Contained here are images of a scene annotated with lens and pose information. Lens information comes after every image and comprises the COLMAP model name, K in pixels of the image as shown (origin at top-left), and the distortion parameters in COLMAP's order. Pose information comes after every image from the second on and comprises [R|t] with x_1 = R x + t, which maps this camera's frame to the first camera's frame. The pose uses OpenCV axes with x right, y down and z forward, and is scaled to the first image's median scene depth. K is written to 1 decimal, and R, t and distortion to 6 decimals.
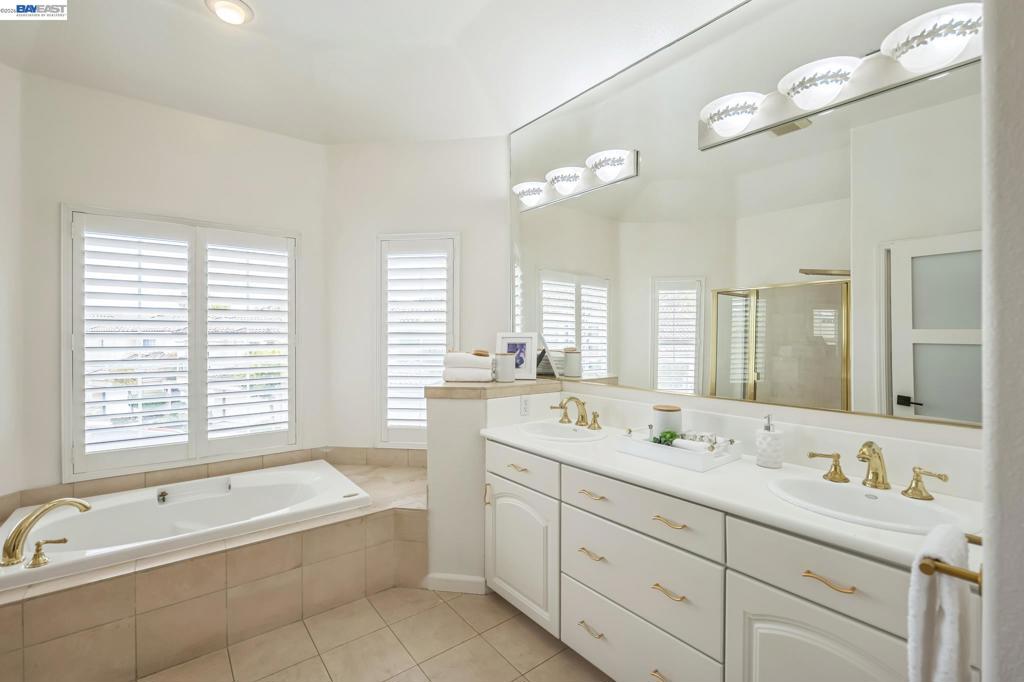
lens RADIAL K [[459.7, 0, 512.3], [0, 459.7, 336.6], [0, 0, 1]] dist [0.000164, 0.000095]
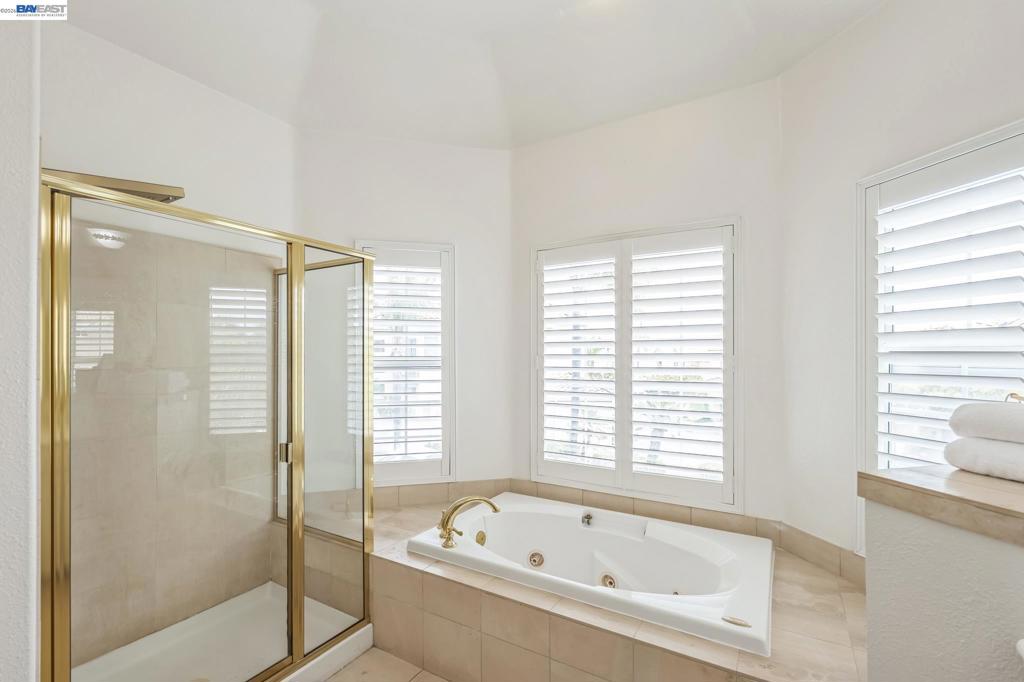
lens RADIAL K [[459.7, 0, 505.2], [0, 459.7, 356.1], [0, 0, 1]] dist [0.000164, 0.000095]
pose [[0.350584, 0.003258, -0.936526, 0.097118], [-0.002552, 0.999994, 0.002523, -0.004878], [0.936528, 0.001506, 0.350590, 0.447910]]
